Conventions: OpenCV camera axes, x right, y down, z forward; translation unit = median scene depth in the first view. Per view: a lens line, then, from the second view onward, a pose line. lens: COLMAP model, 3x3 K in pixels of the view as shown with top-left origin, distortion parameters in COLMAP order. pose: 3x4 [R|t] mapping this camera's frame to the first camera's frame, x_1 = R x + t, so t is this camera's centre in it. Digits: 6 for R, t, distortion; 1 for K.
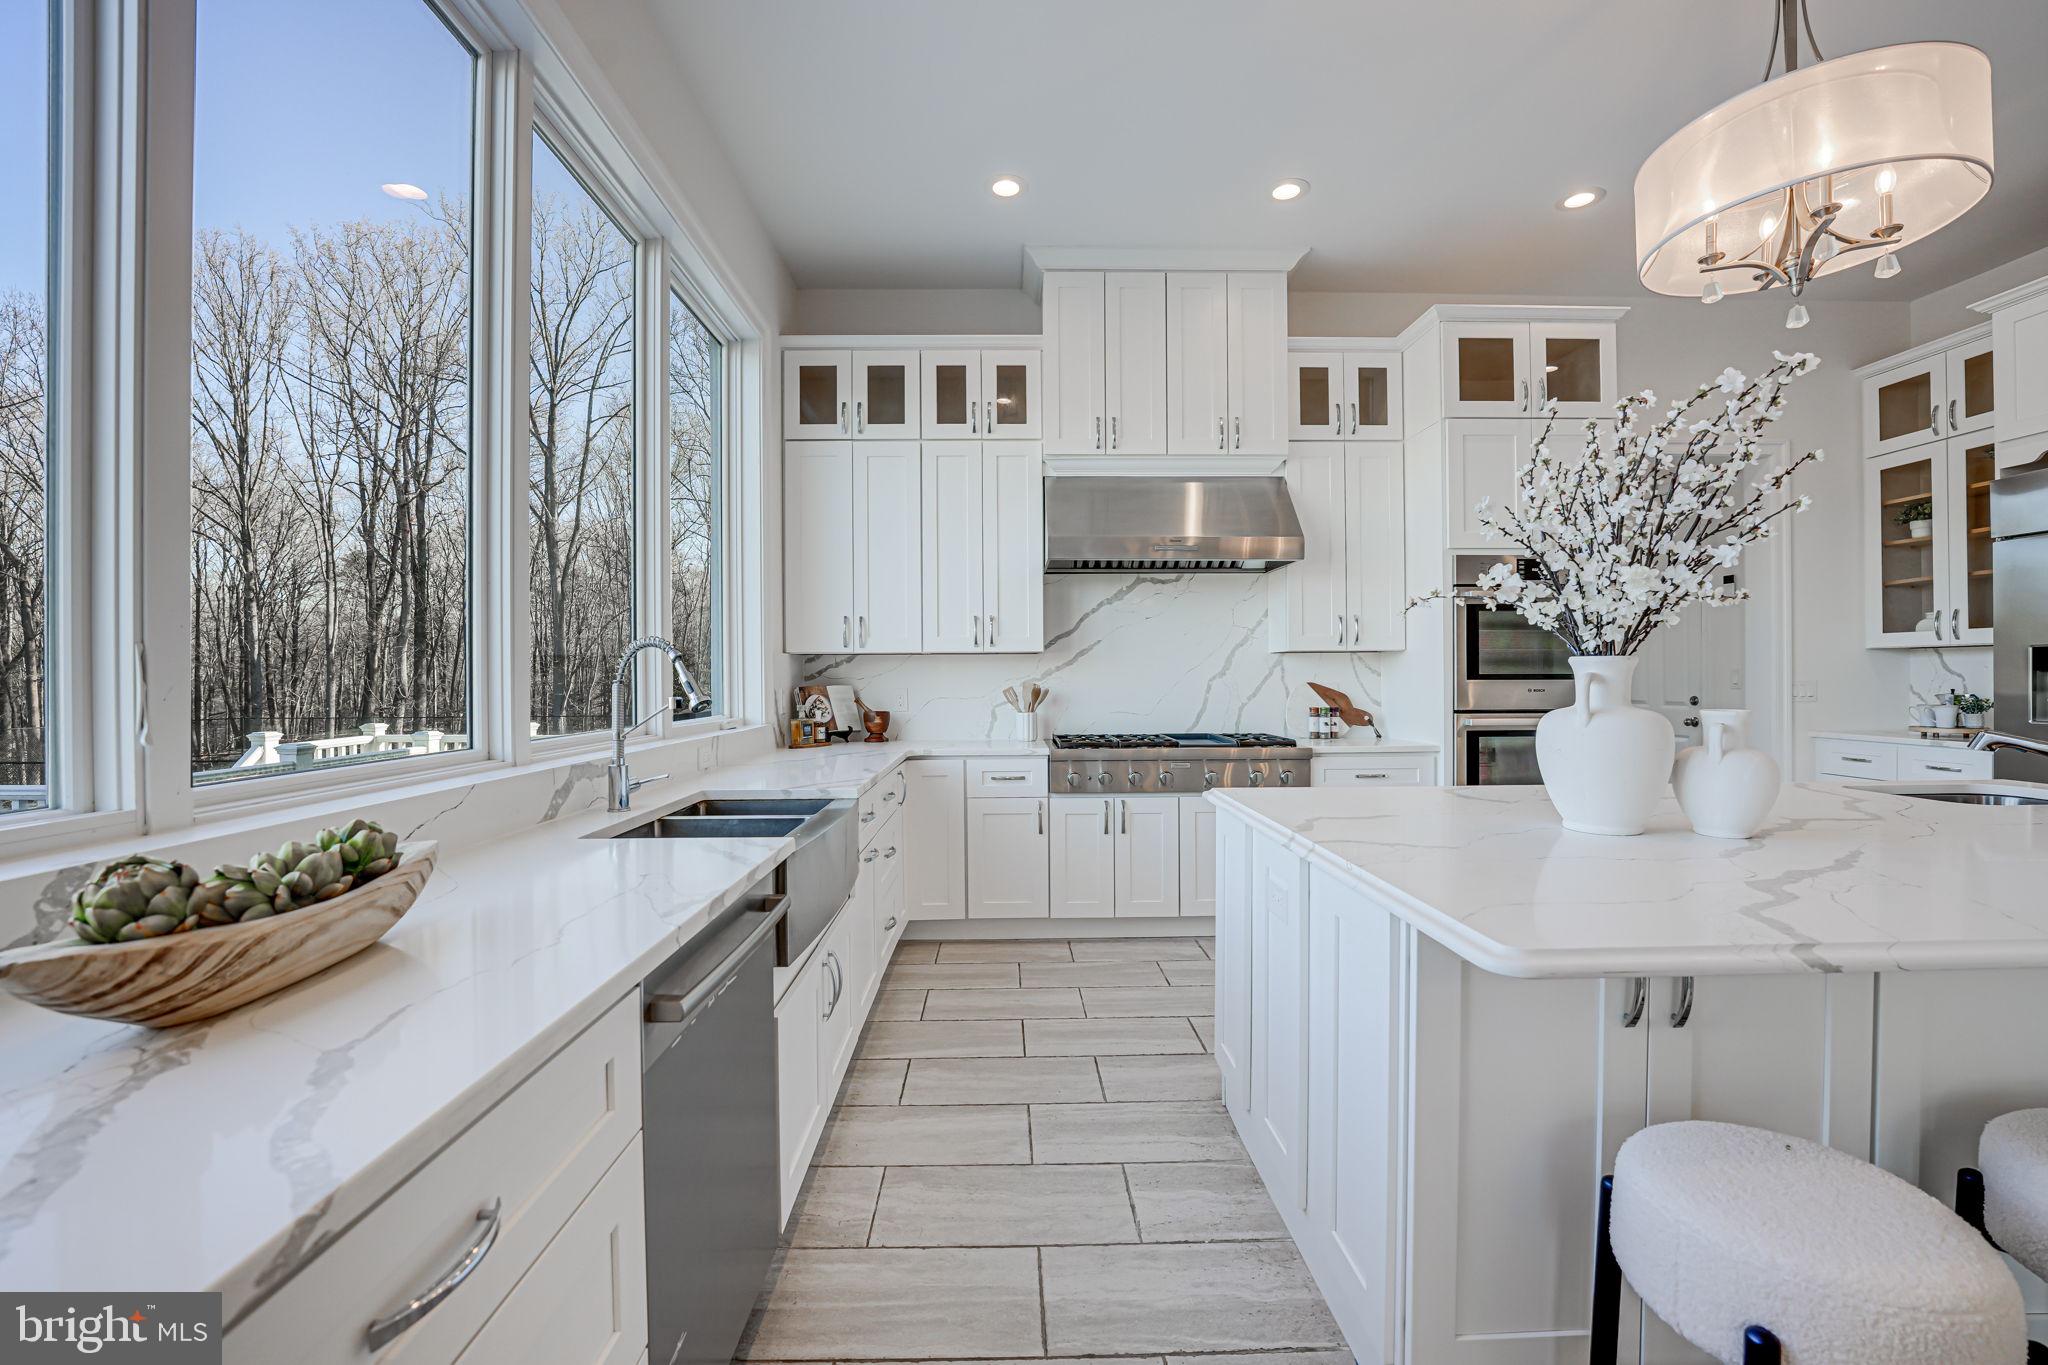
lens RADIAL K [[832.7, 0, 1021.3], [0, 832.7, 679.0], [0, 0, 1]] dist [-0.026060, 0.002542]
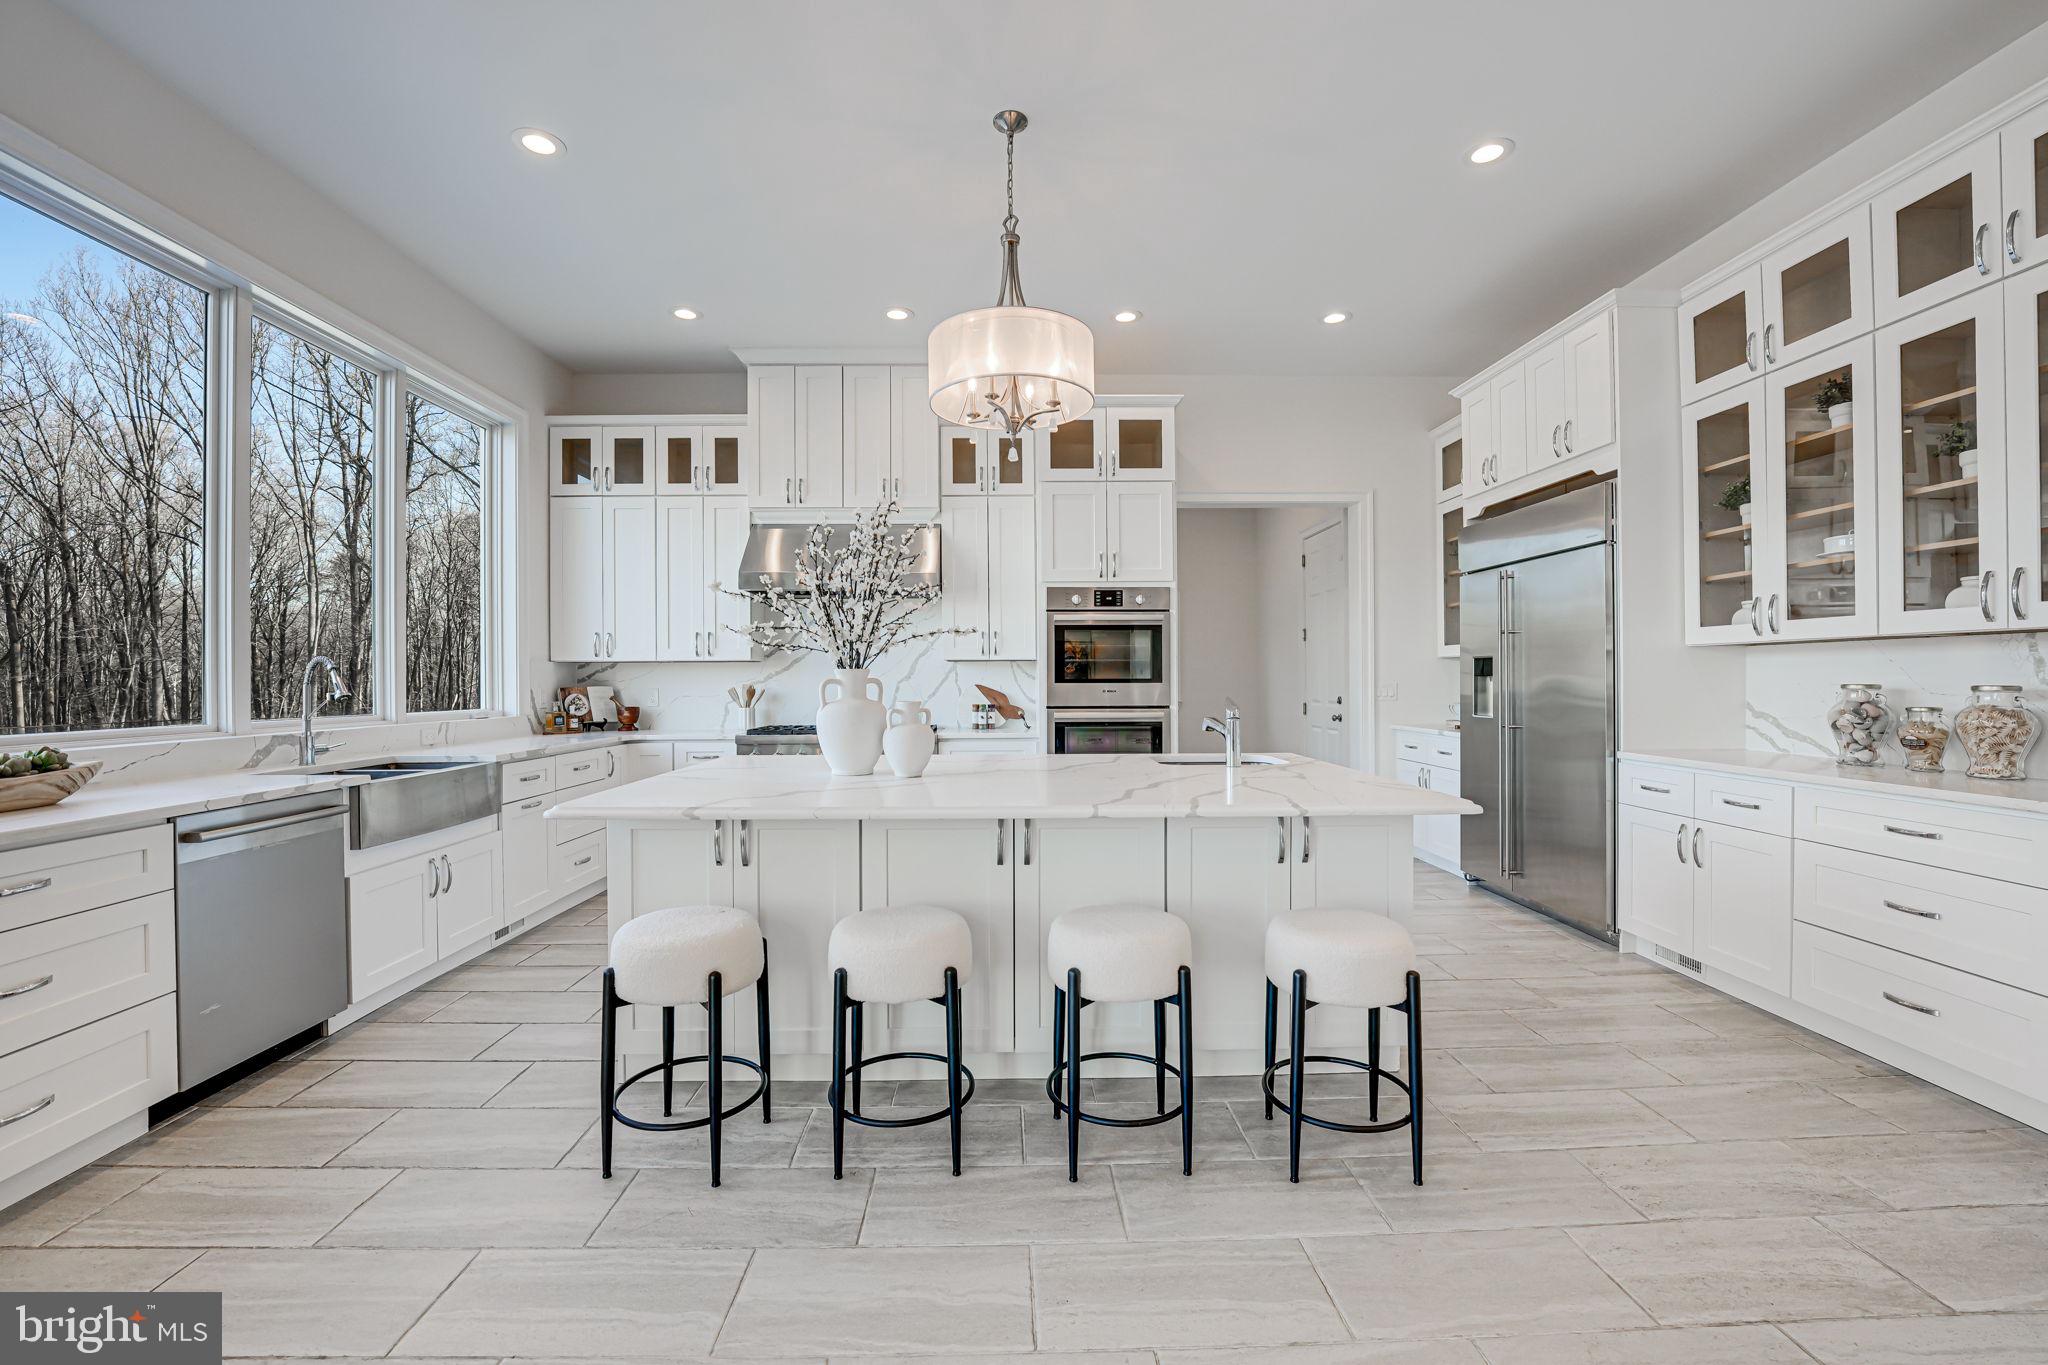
lens RADIAL K [[832.7, 0, 1021.3], [0, 832.7, 679.0], [0, 0, 1]] dist [-0.026060, 0.002542]
pose [[0.999988, 0.001216, 0.004754, 0.442894], [-0.001203, 0.999996, -0.002638, -0.001179], [-0.004757, 0.002632, 0.999985, -0.288090]]
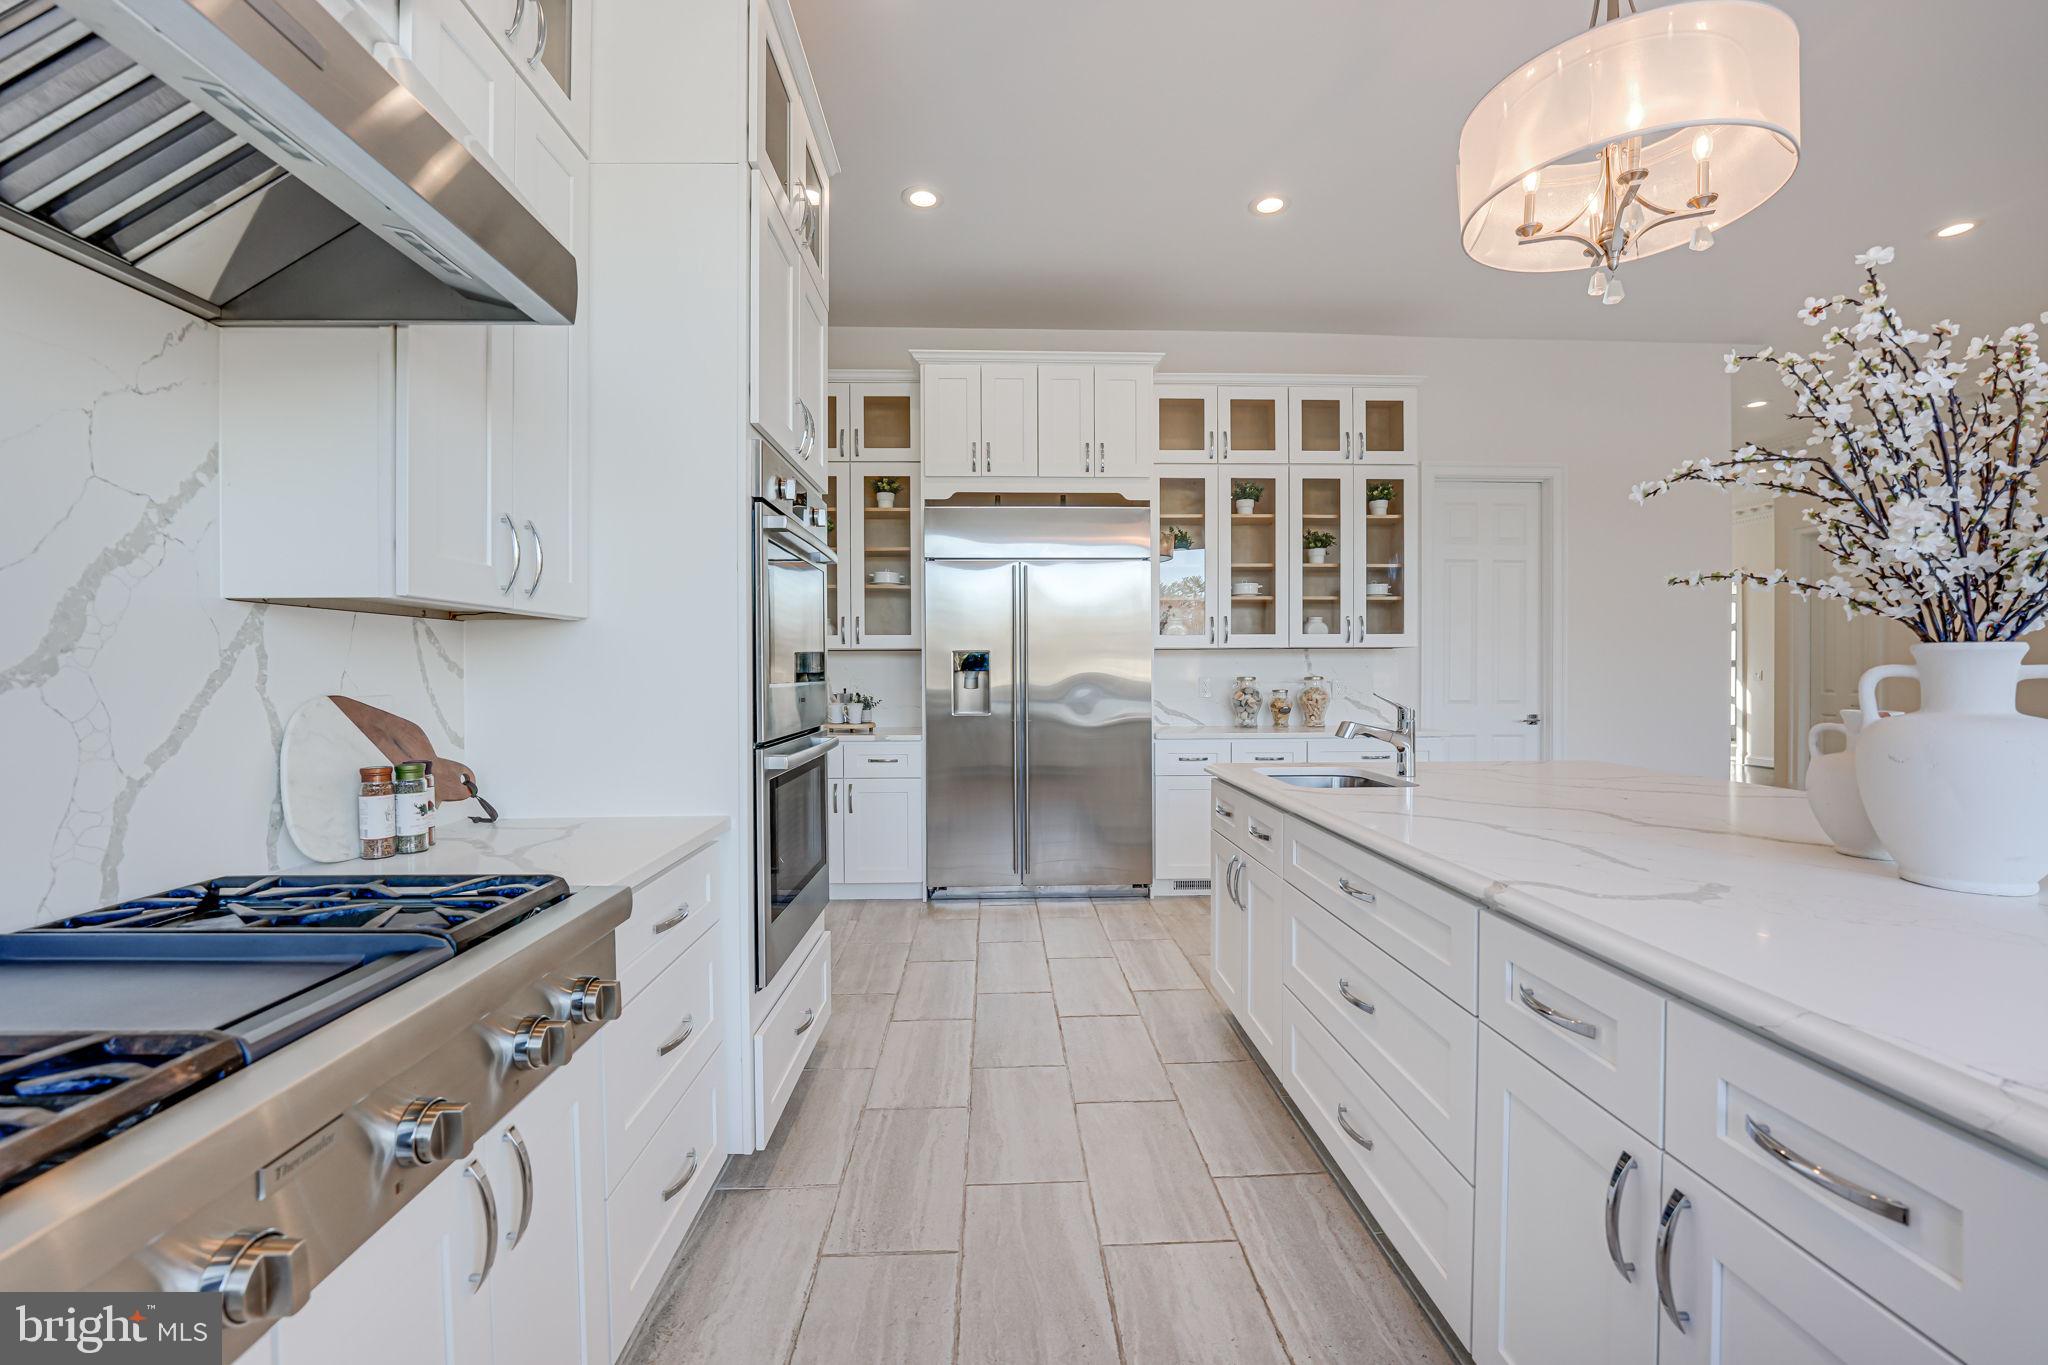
lens RADIAL K [[832.7, 0, 1021.3], [0, 832.7, 679.0], [0, 0, 1]] dist [-0.026060, 0.002542]
pose [[-0.015378, -0.003485, 0.999876, 0.007314], [0.006395, 0.999973, 0.003584, -0.002390], [-0.999861, 0.006449, -0.015355, 0.782752]]
